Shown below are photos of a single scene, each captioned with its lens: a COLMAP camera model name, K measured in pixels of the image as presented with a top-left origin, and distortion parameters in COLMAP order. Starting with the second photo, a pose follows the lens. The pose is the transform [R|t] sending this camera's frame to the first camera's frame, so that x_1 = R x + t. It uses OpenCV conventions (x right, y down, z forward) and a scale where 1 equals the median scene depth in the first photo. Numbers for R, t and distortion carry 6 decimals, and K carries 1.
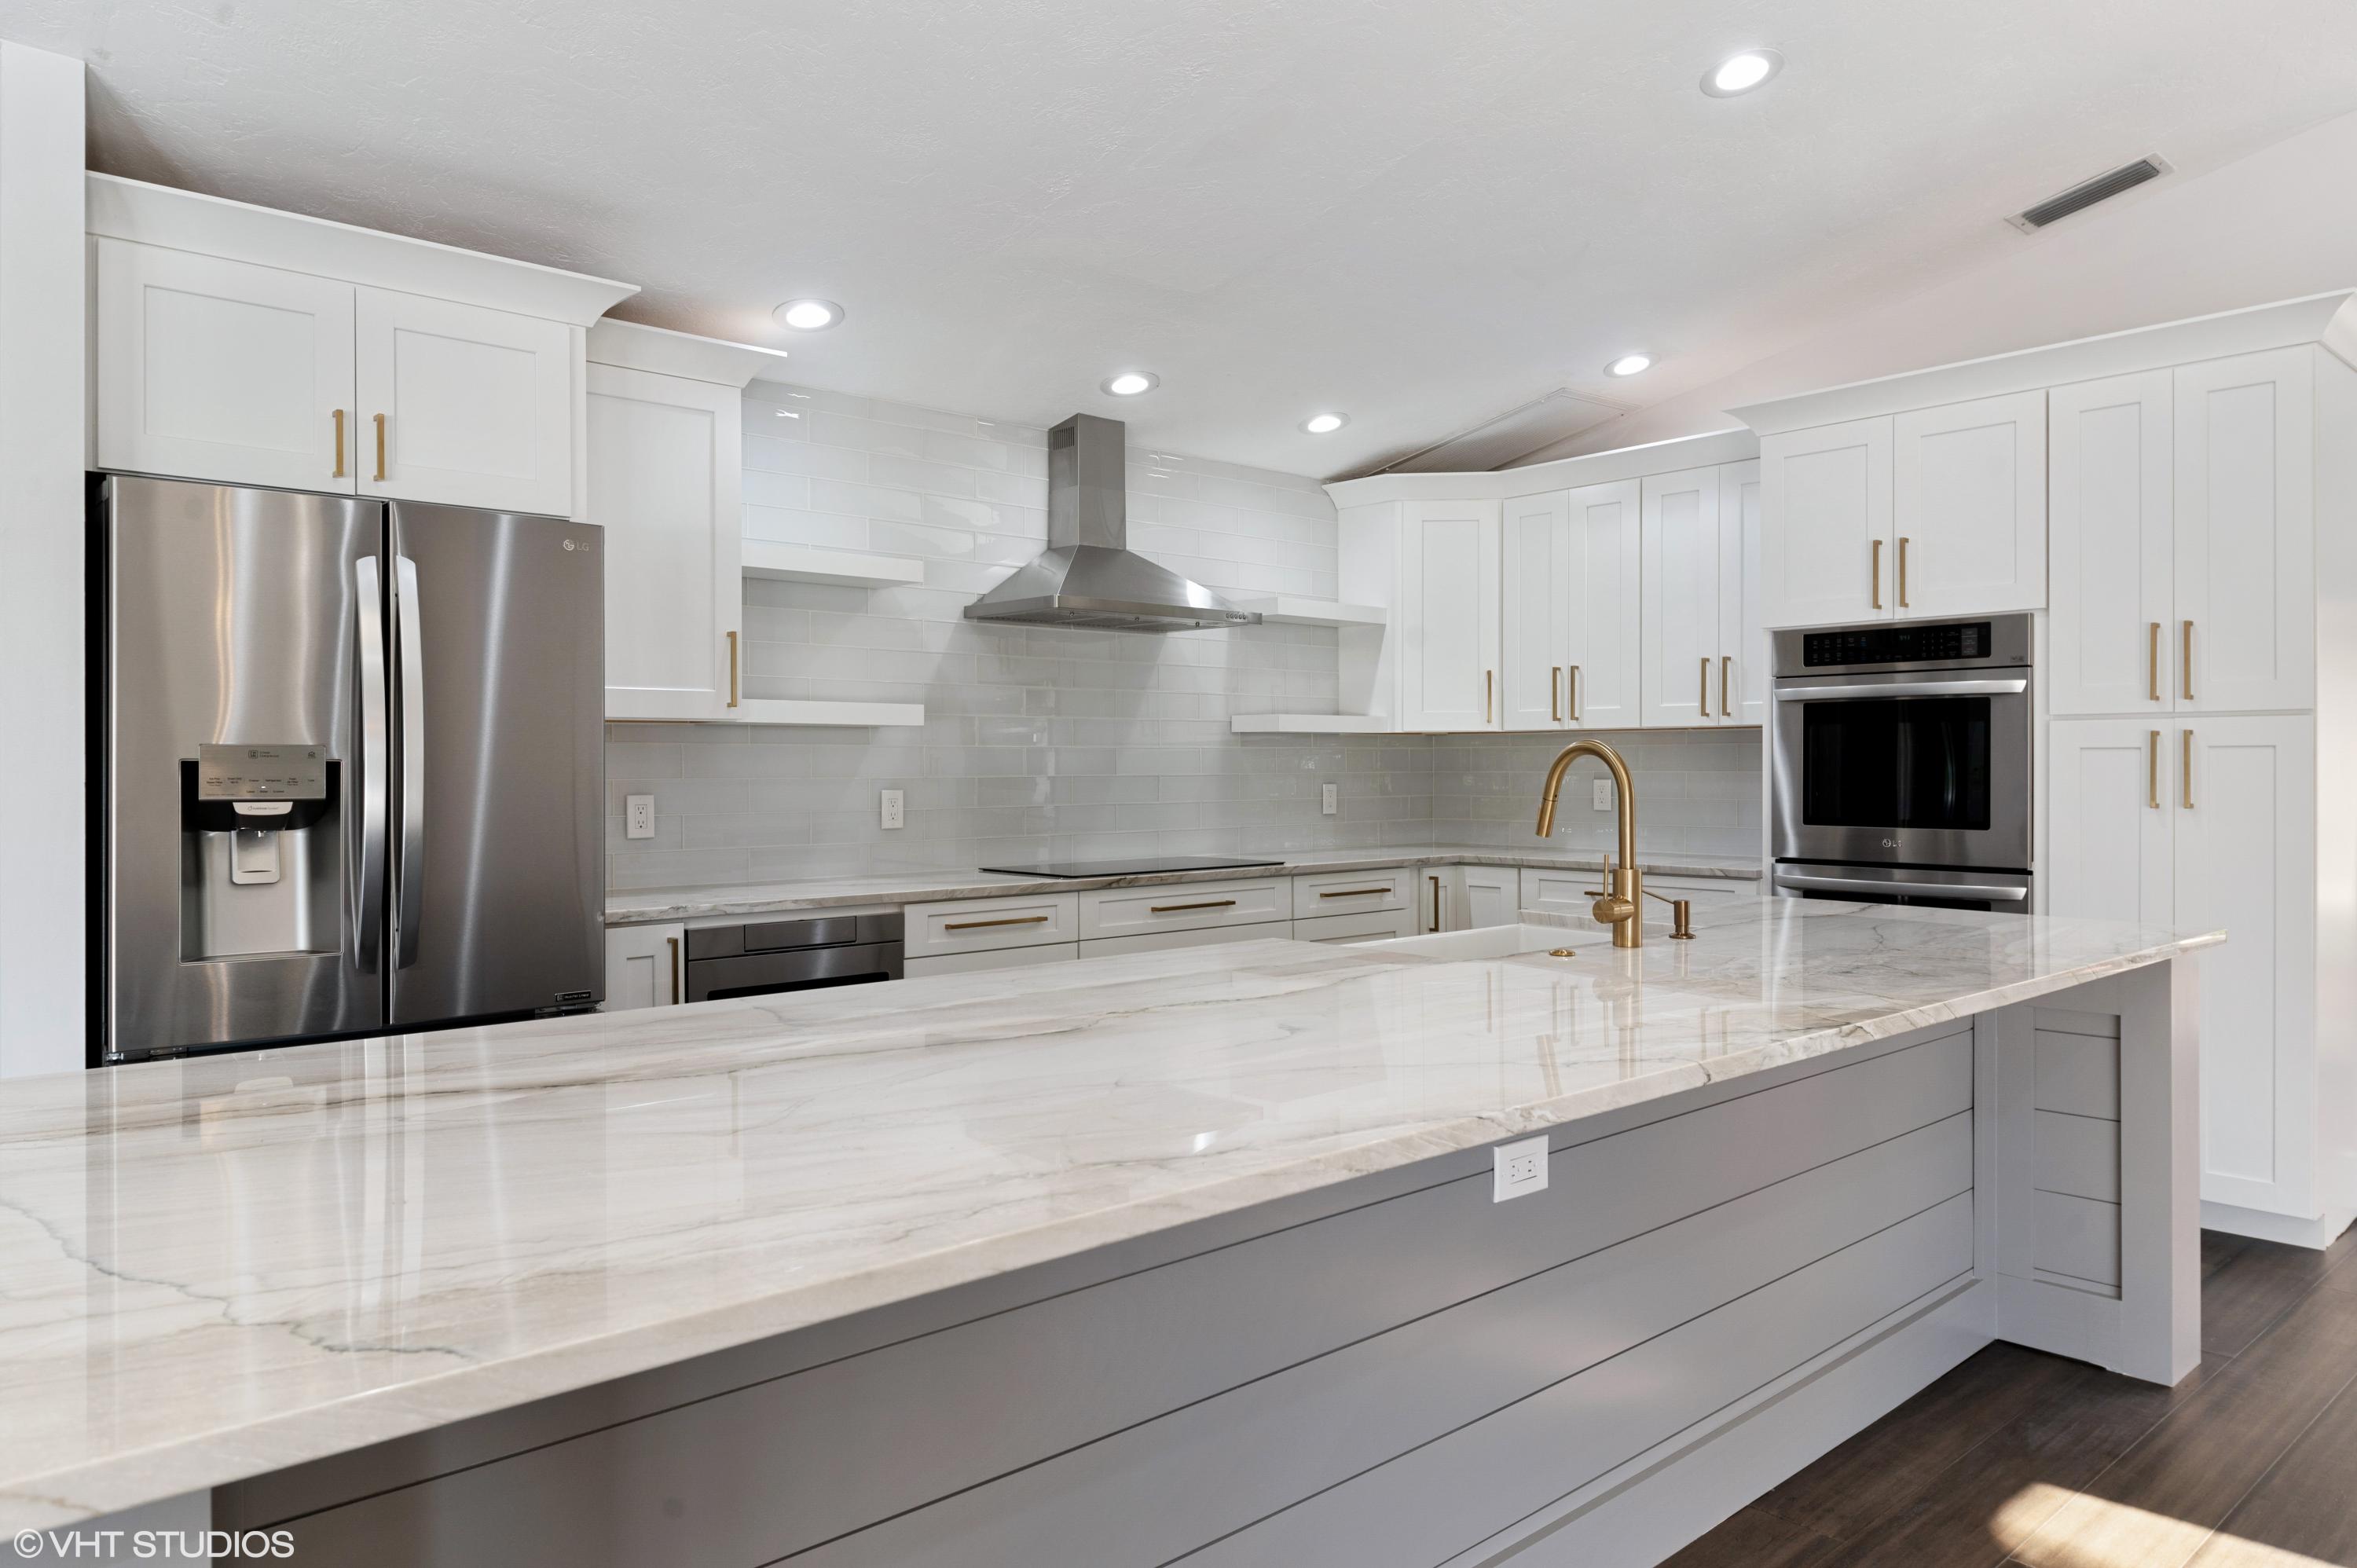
lens RADIAL K [[1515.1, 0, 1178.5], [0, 1515.1, 784.0], [0, 0, 1]] dist [-0.013183, -0.003413]
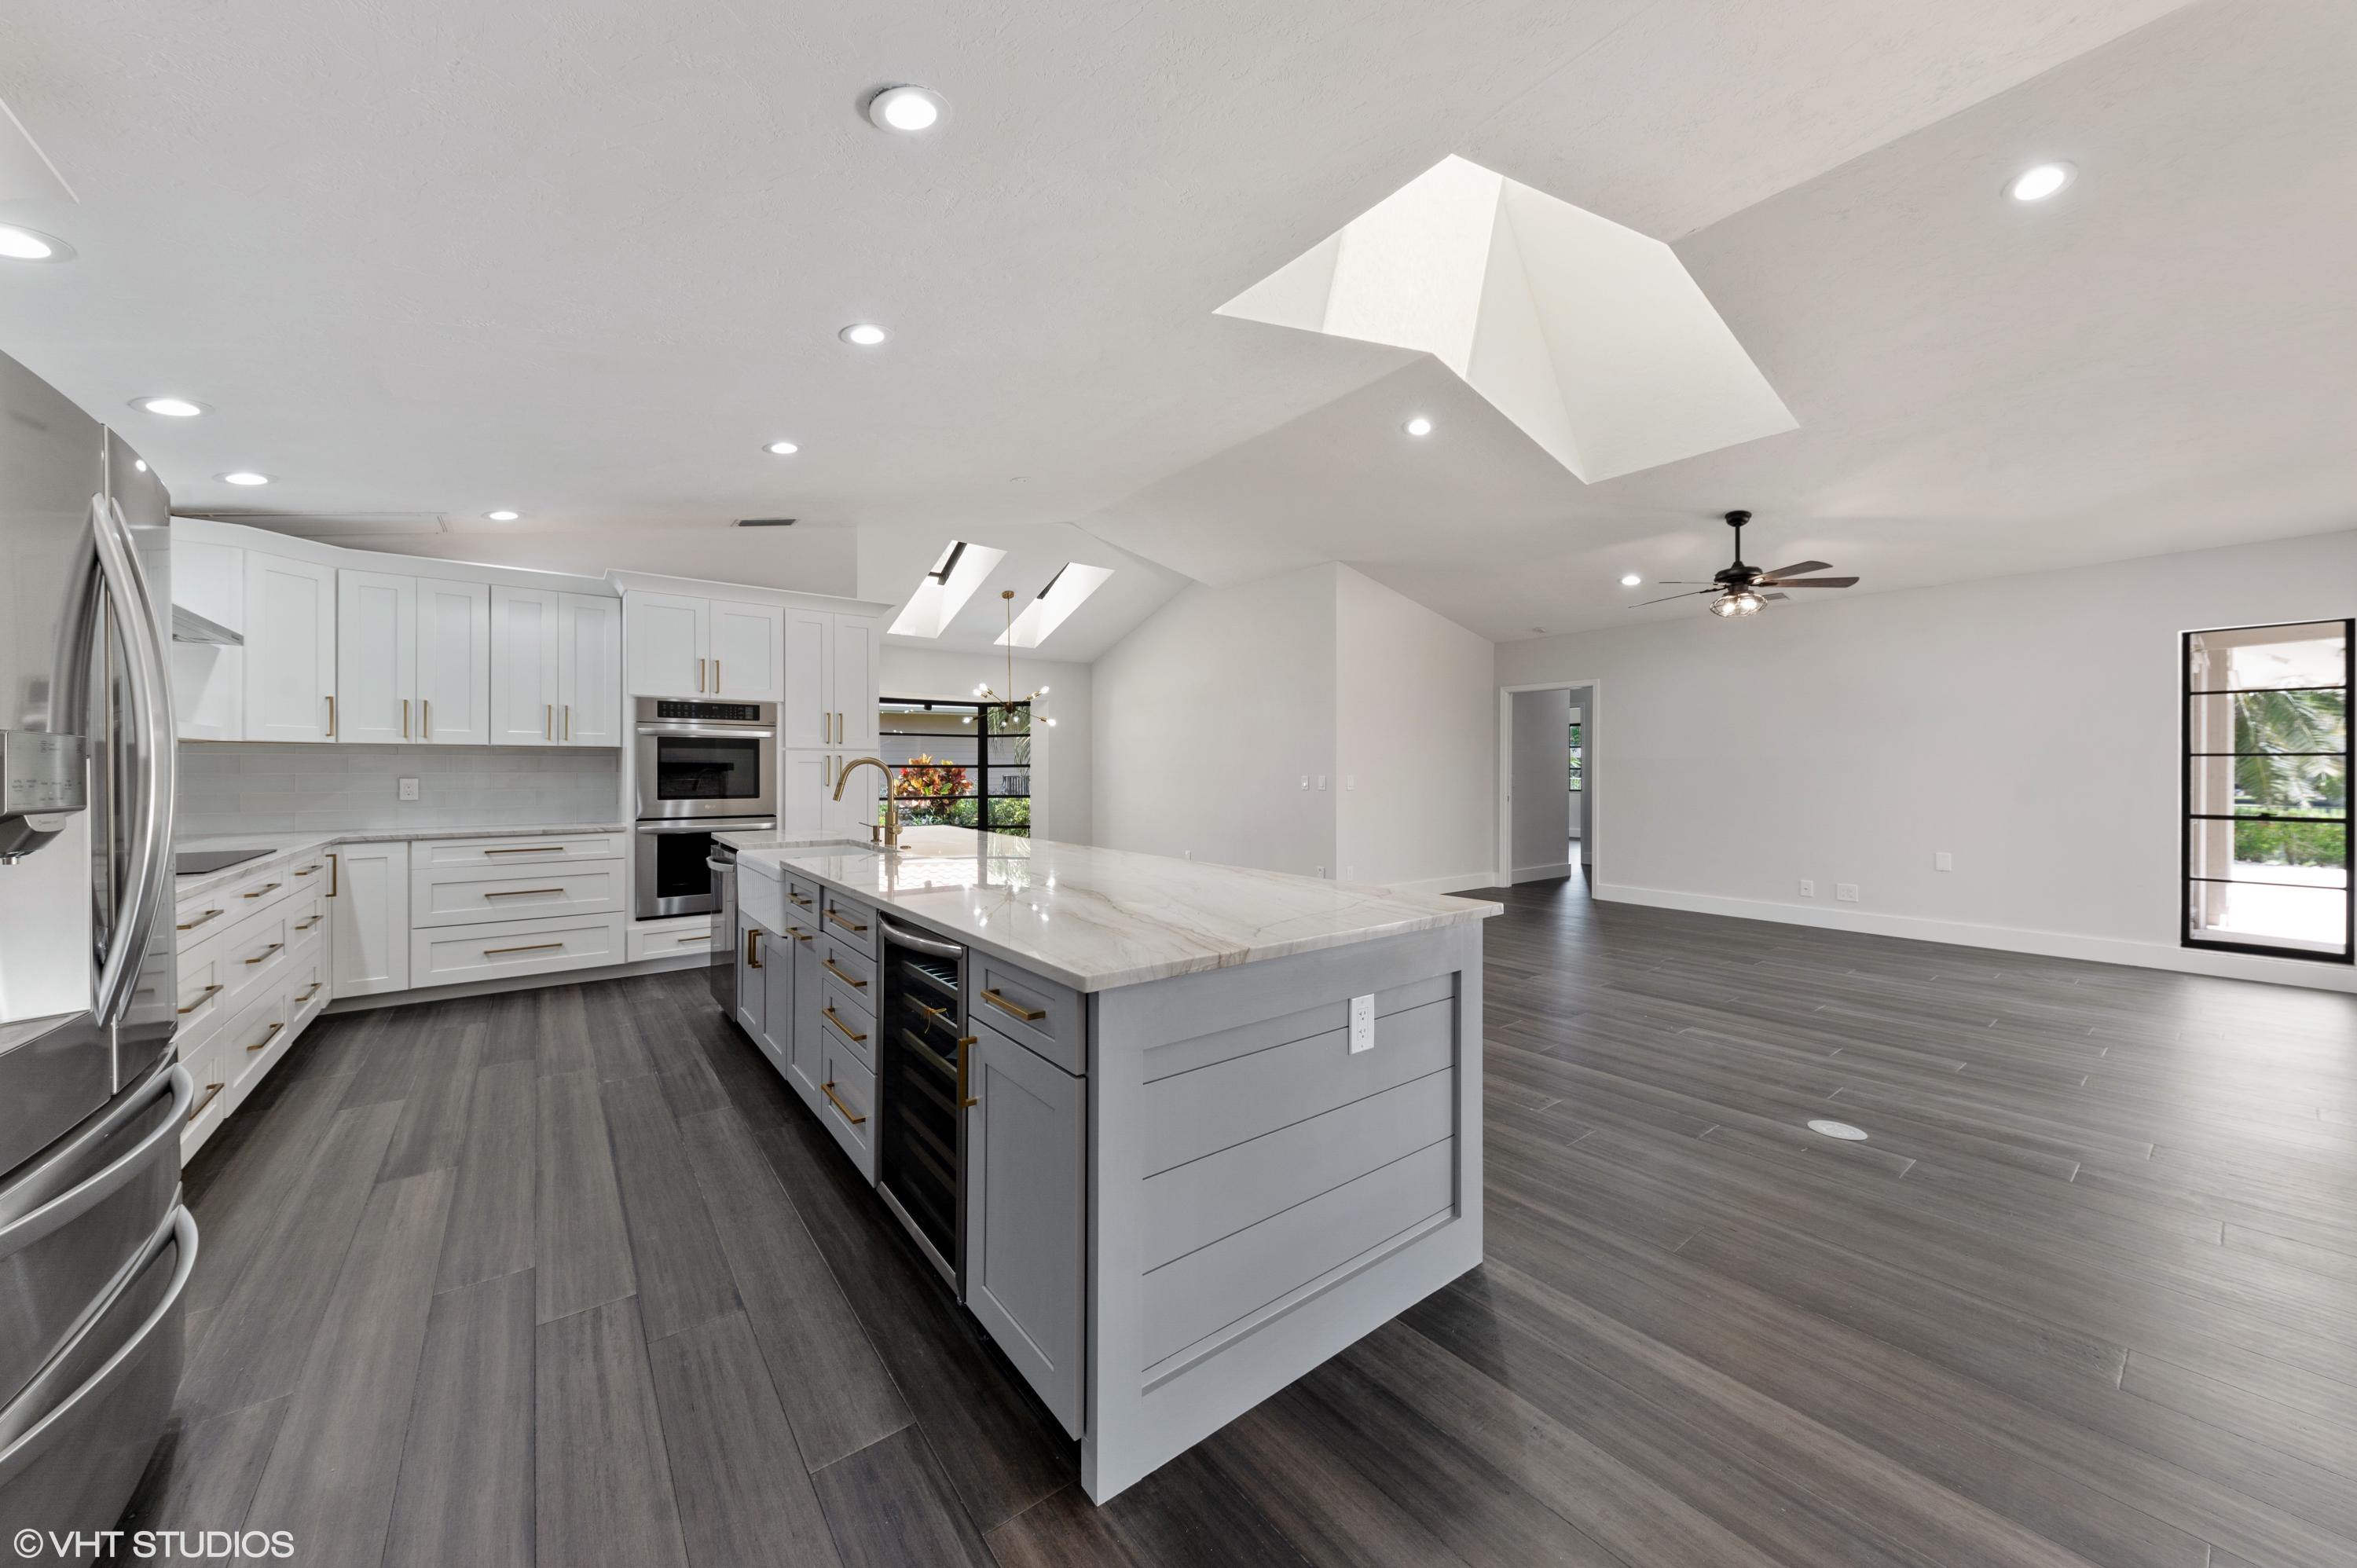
lens RADIAL K [[831.0, 0, 1184.7], [0, 831.0, 776.9], [0, 0, 1]] dist [0.018241, -0.007867]
pose [[0.072918, -0.007919, 0.997306, -0.611947], [0.013037, 0.999891, 0.006986, -0.001034], [-0.997253, 0.012493, 0.073014, 0.261231]]
